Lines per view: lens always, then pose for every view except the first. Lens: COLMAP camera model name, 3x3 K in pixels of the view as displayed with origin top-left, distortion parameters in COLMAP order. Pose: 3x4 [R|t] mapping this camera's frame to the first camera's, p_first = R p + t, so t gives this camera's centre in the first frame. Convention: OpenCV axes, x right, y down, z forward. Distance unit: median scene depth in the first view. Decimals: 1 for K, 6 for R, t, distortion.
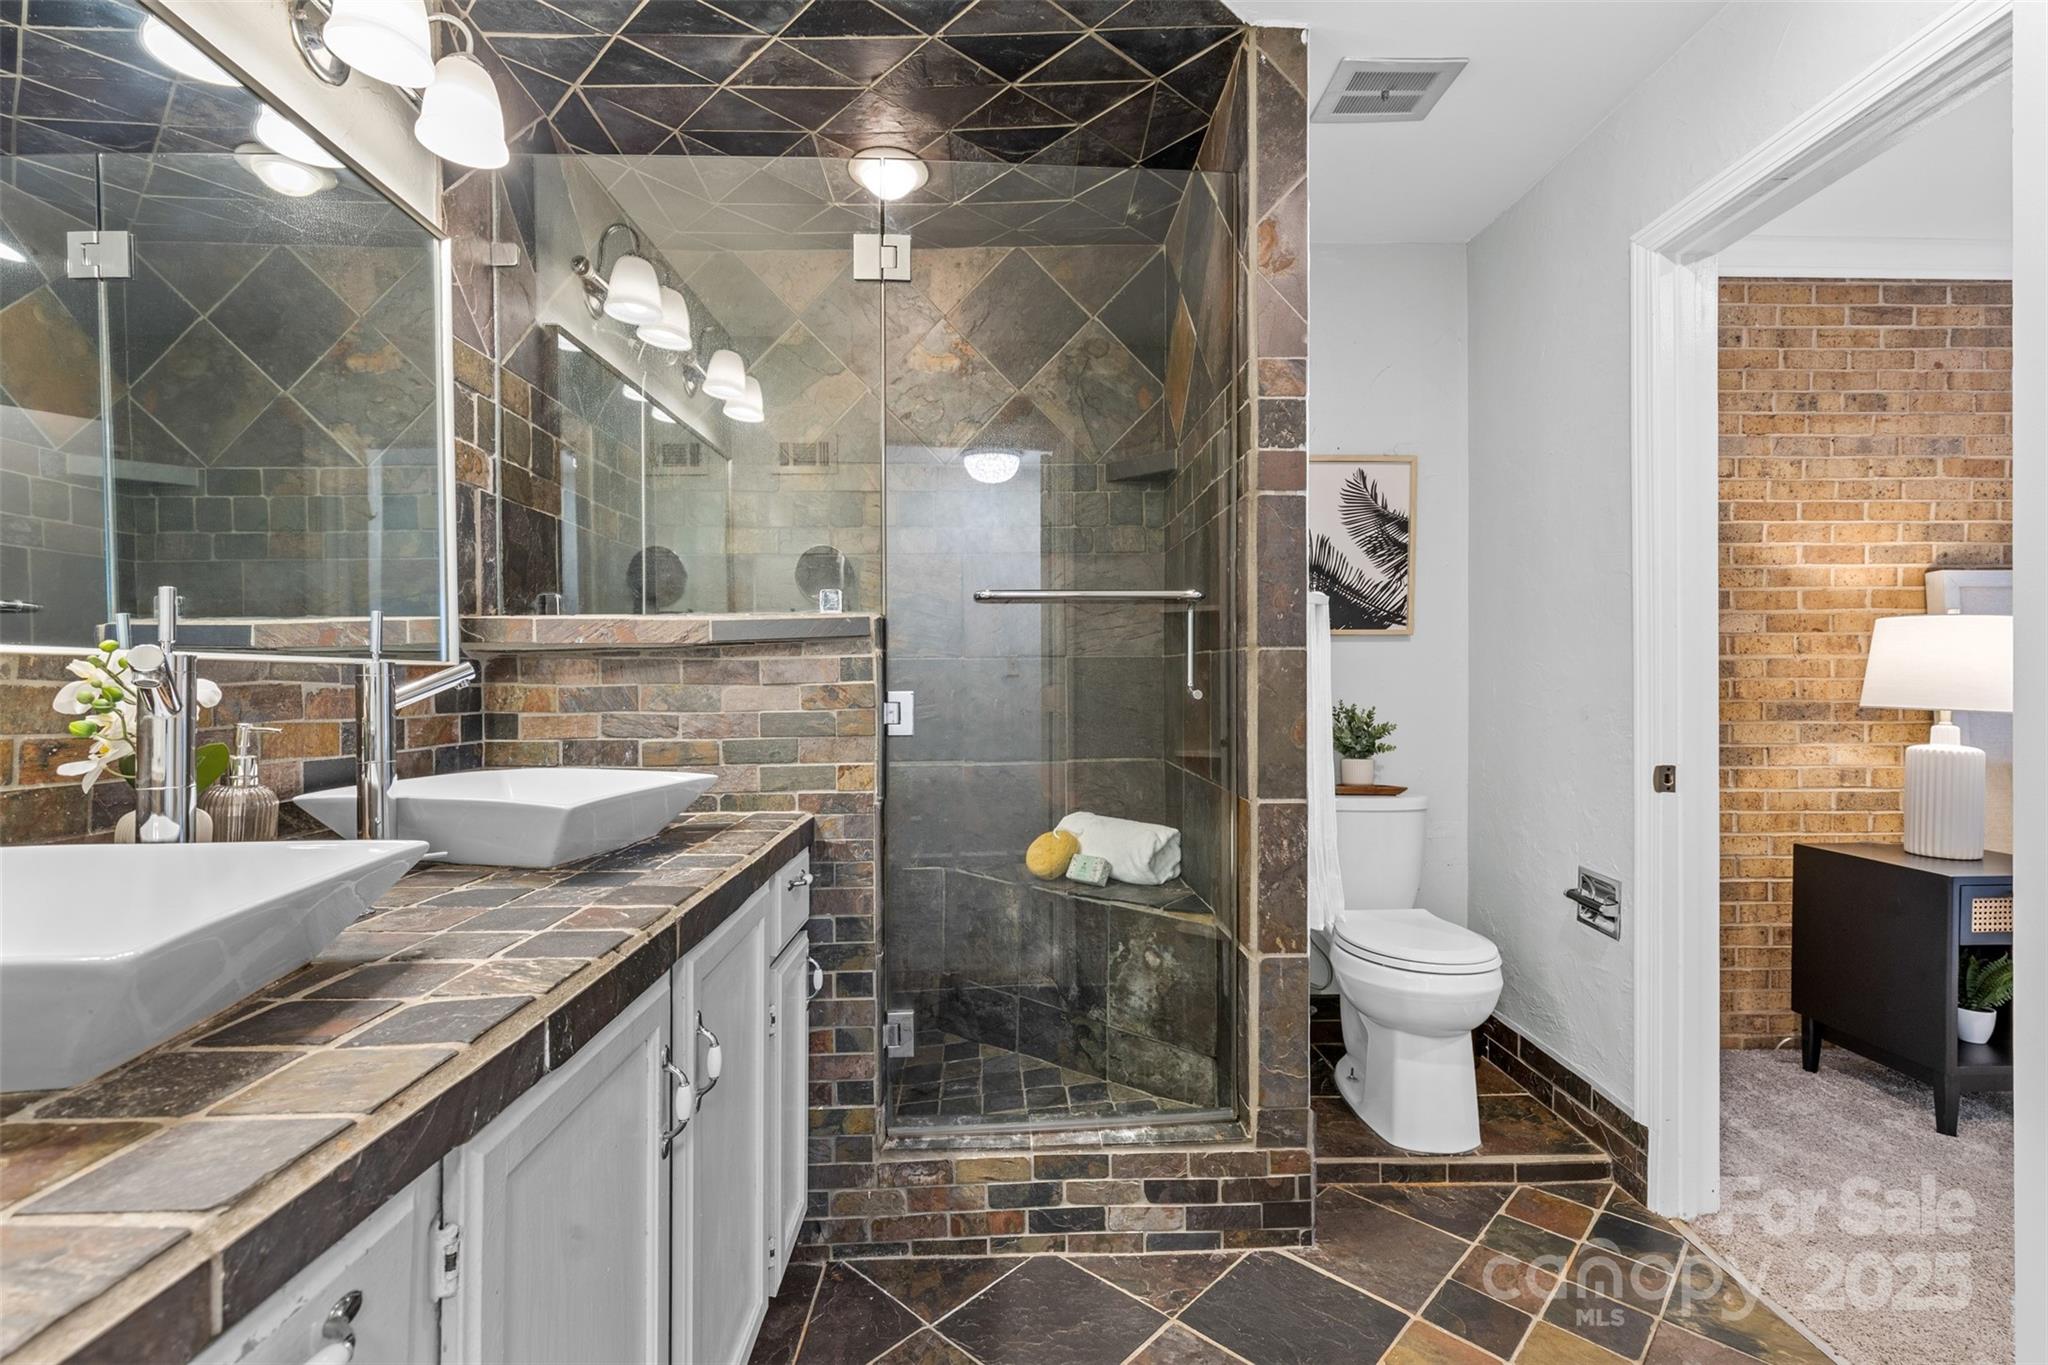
lens RADIAL K [[920.5, 0, 1016.2], [0, 920.5, 687.1], [0, 0, 1]] dist [0.008859, -0.002798]
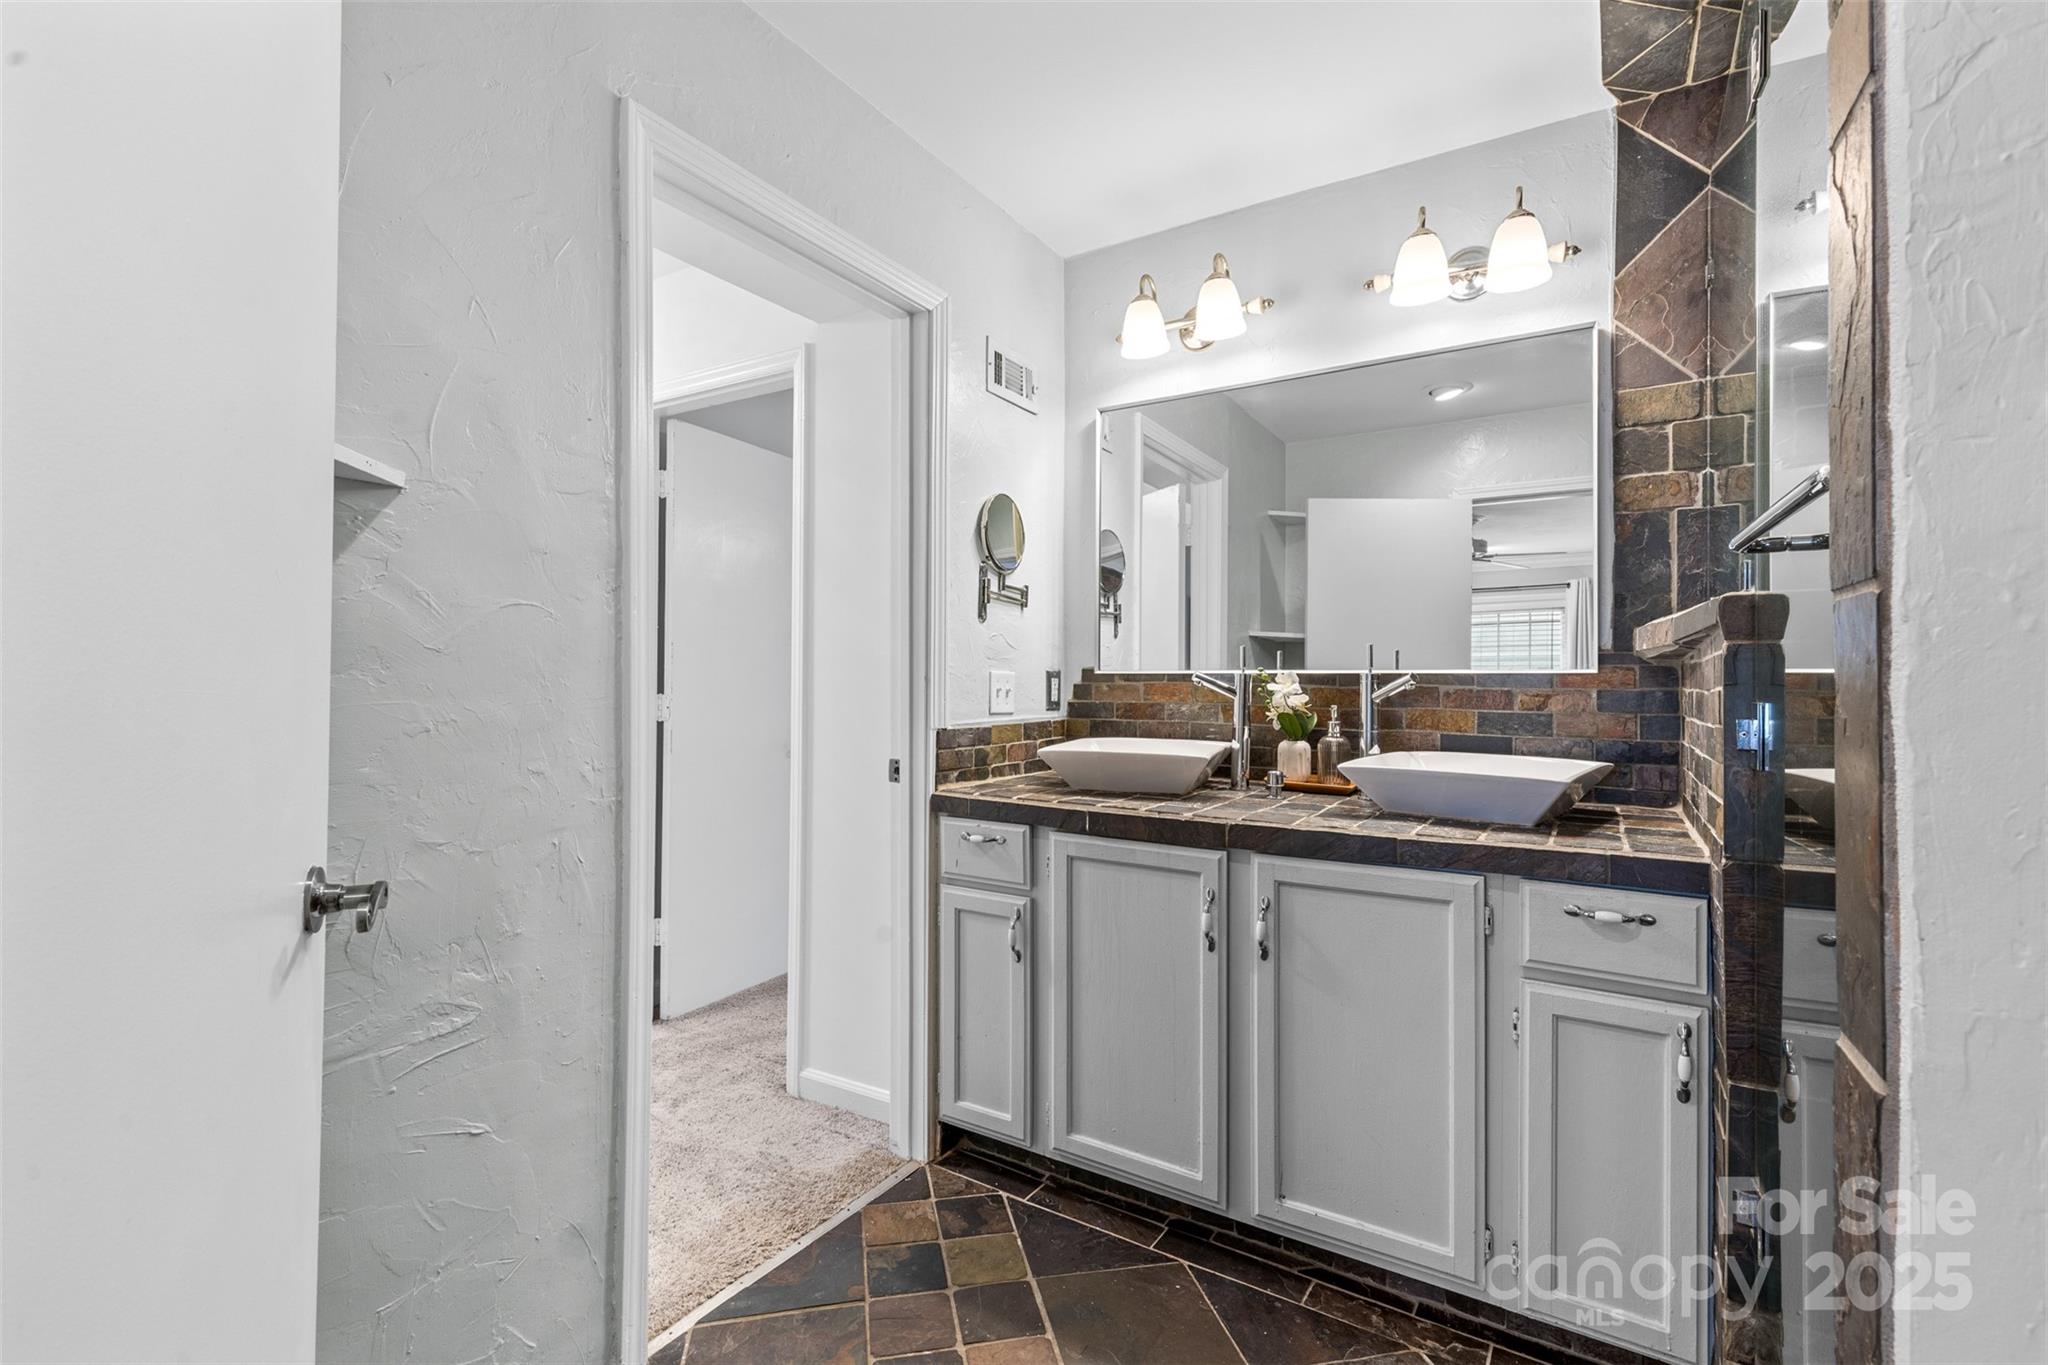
lens RADIAL K [[920.5, 0, 1026.7], [0, 920.5, 681.3], [0, 0, 1]] dist [0.008859, -0.002798]
pose [[-0.545502, -0.000783, -0.838109, 0.759697], [-0.007605, 0.999963, 0.004015, -0.009968], [0.838075, 0.008564, -0.545488, 0.965463]]
